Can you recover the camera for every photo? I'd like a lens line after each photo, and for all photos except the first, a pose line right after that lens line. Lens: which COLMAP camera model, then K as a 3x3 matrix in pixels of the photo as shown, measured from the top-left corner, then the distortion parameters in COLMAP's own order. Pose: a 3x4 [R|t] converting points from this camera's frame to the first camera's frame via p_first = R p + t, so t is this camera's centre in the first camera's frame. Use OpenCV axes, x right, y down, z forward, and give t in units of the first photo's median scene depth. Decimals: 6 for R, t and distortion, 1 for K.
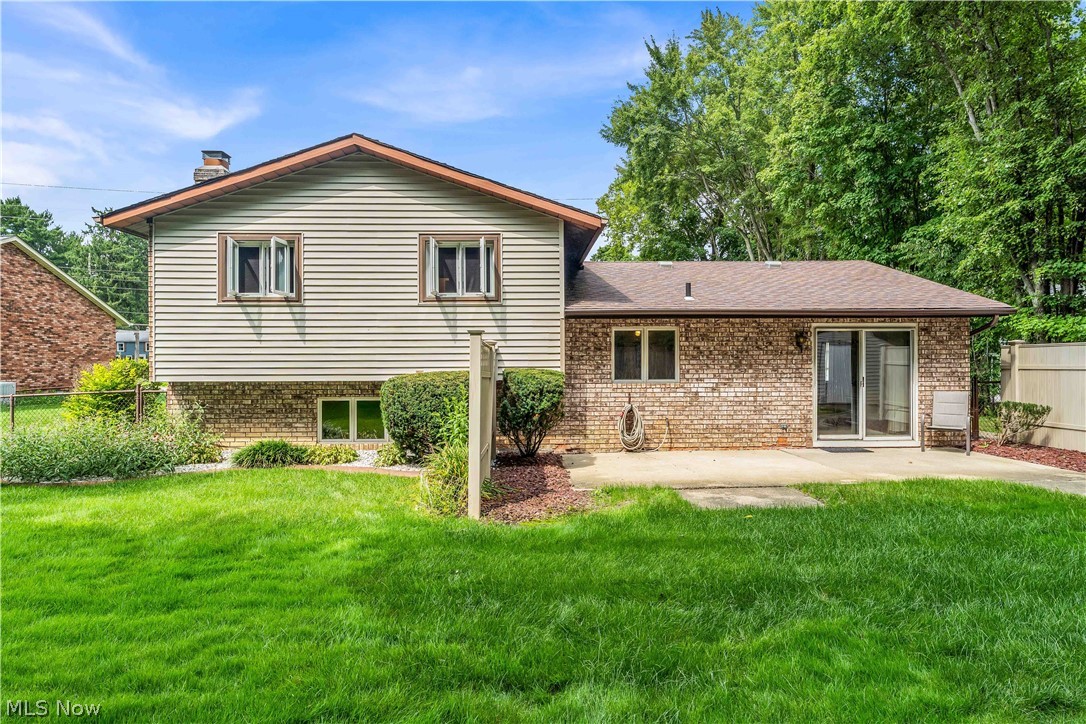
lens RADIAL K [[596.0, 0, 542.7], [0, 596.0, 363.1], [0, 0, 1]] dist [0.000741, 0.000012]
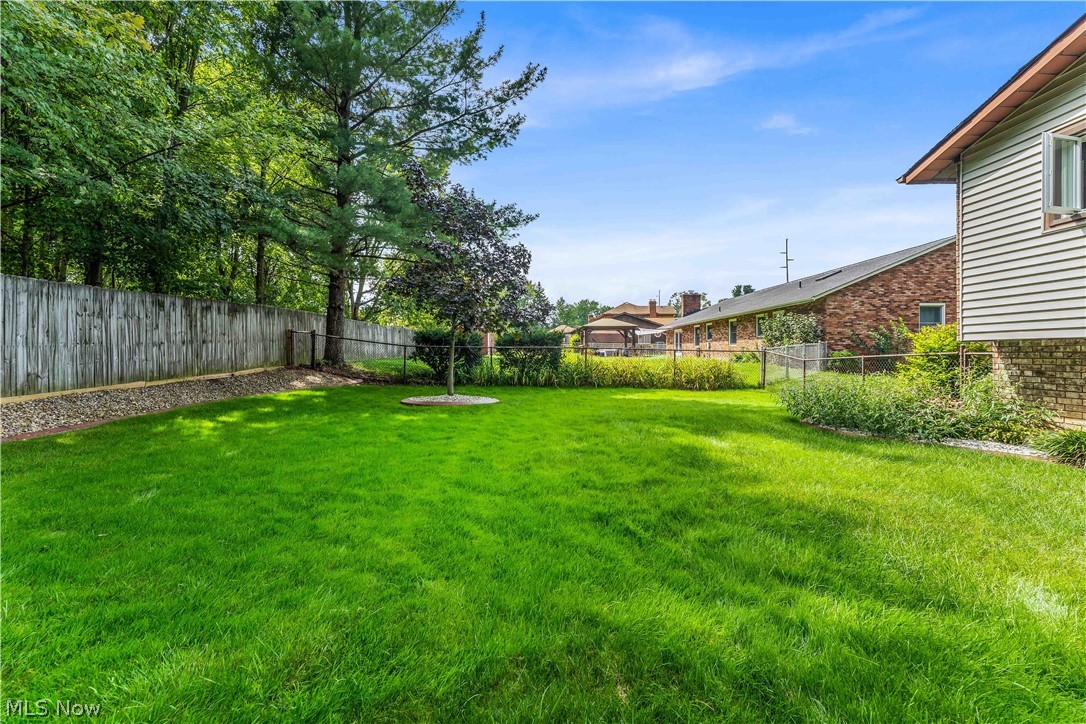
lens RADIAL K [[445.3, 0, 542.2], [0, 445.3, 356.3], [0, 0, 1]] dist [0.000936, 0.000036]
pose [[-0.032492, 0.008281, -0.999438, 0.025503], [0.000959, 0.999965, 0.008254, 0.047726], [0.999472, -0.000690, -0.032499, 0.399167]]
